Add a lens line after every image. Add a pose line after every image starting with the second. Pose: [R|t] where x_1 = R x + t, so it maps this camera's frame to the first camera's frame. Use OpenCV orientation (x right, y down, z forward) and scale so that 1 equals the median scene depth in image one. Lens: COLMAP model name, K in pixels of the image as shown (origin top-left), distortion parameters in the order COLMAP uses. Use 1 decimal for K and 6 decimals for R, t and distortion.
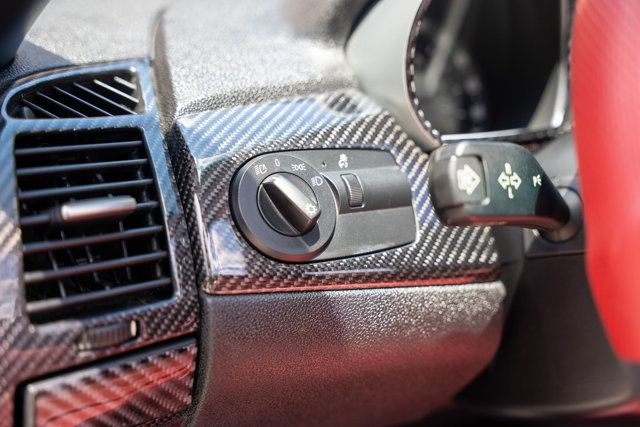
lens RADIAL K [[960.4, 0, 319.9], [0, 960.4, 213.8], [0, 0, 1]] dist [0.031541, 0.000000]
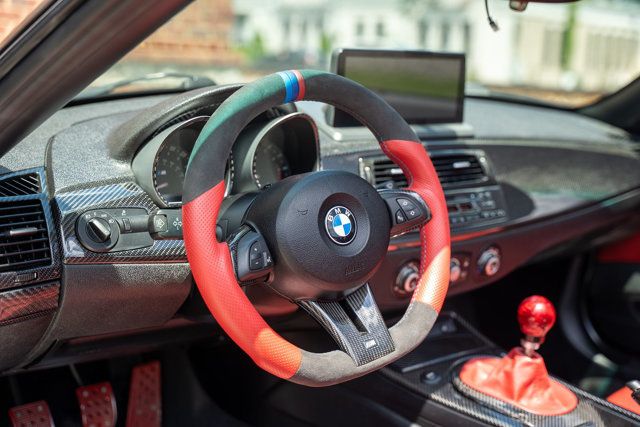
lens RADIAL K [[919.0, 0, 320.2], [0, 919.0, 213.7], [0, 0, 1]] dist [0.100159, 0.000000]
pose [[0.993869, 0.020619, 0.108622, 0.288350], [-0.019593, 0.999753, -0.010498, -0.039680], [-0.108812, 0.008306, 0.994028, -1.538388]]
